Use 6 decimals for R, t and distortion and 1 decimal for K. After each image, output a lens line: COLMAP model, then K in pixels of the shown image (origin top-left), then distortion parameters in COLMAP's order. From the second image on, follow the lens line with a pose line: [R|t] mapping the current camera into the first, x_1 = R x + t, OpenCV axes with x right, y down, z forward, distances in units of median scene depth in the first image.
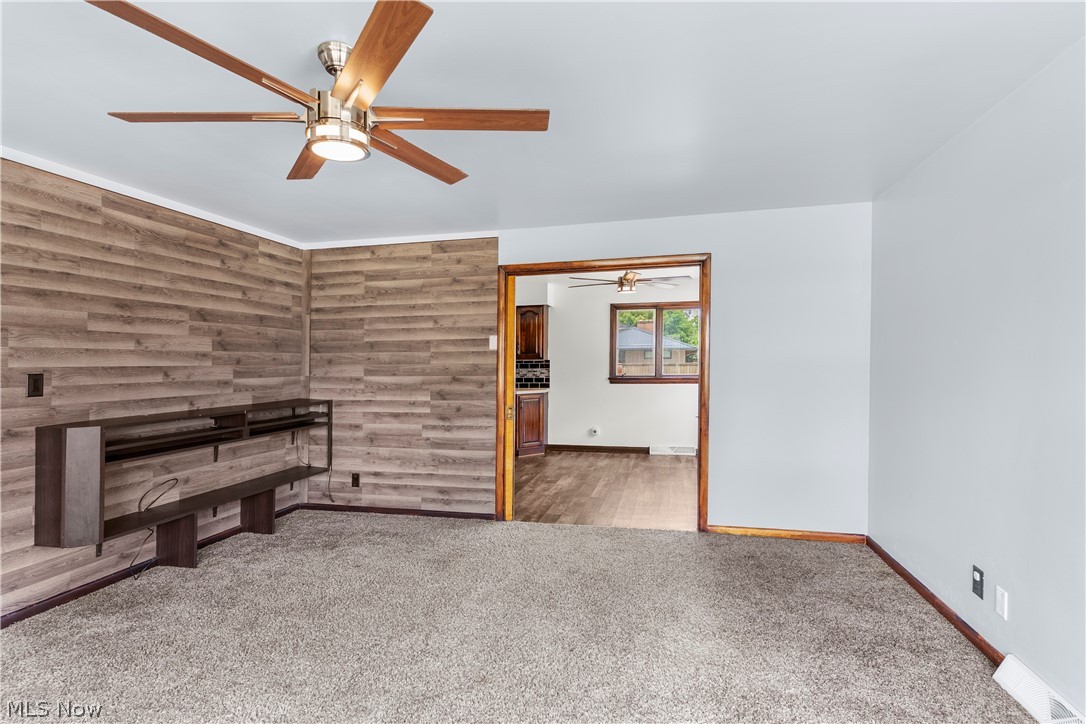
lens RADIAL K [[532.0, 0, 543.1], [0, 532.0, 361.9], [0, 0, 1]] dist [0.002787, -0.002942]
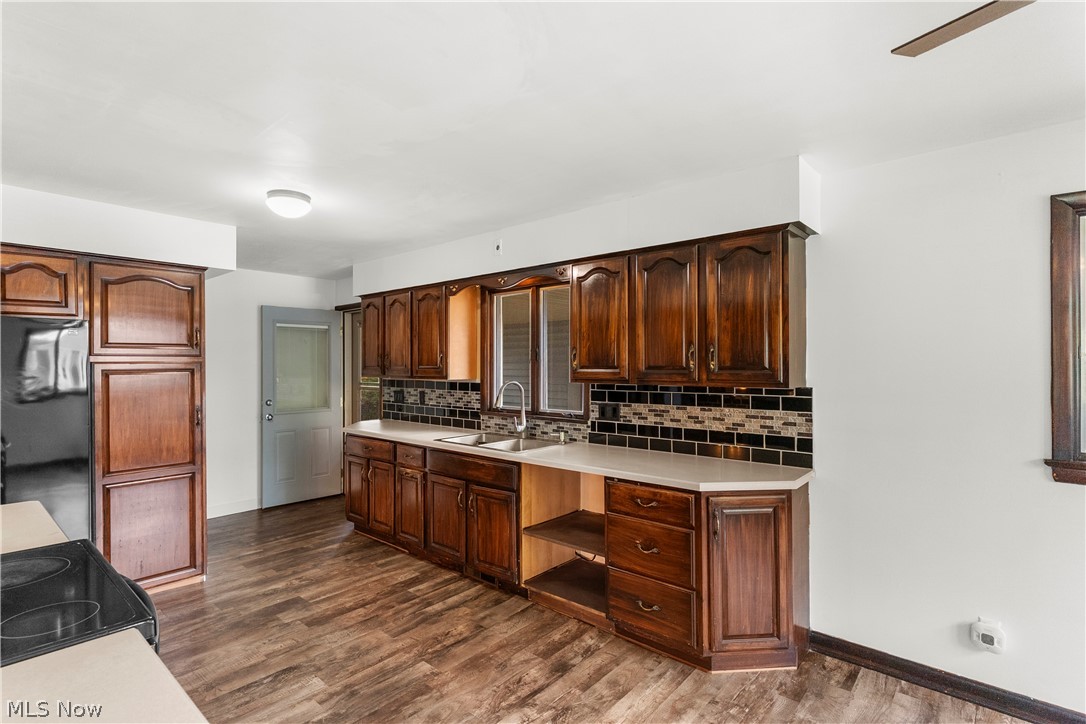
lens RADIAL K [[532.0, 0, 545.4], [0, 532.0, 355.3], [0, 0, 1]] dist [0.002787, -0.002942]
pose [[0.887398, -0.008942, -0.460918, 0.018246], [0.003219, 0.999908, -0.013200, -0.020489], [0.460993, 0.010230, 0.887345, 0.612869]]
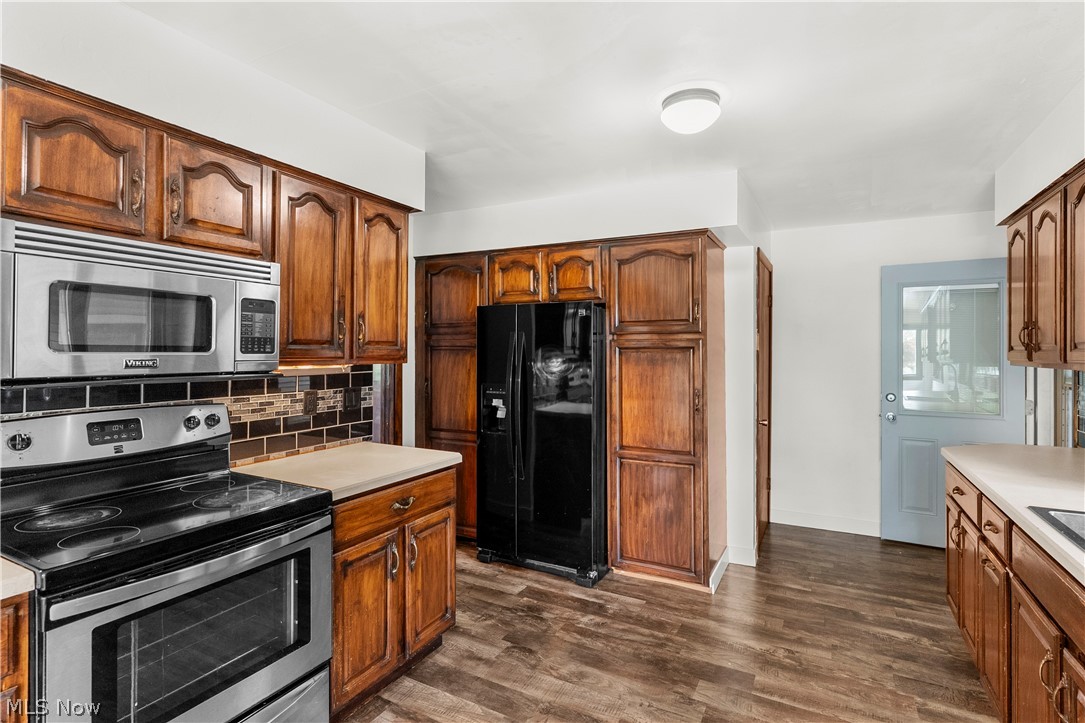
lens RADIAL K [[531.5, 0, 536.5], [0, 531.5, 353.2], [0, 0, 1]] dist [0.002787, -0.002942]
pose [[-0.254505, -0.001426, -0.967070, -0.269782], [-0.006542, 0.999979, 0.000247, 0.027536], [0.967049, 0.006389, -0.254509, 1.820404]]
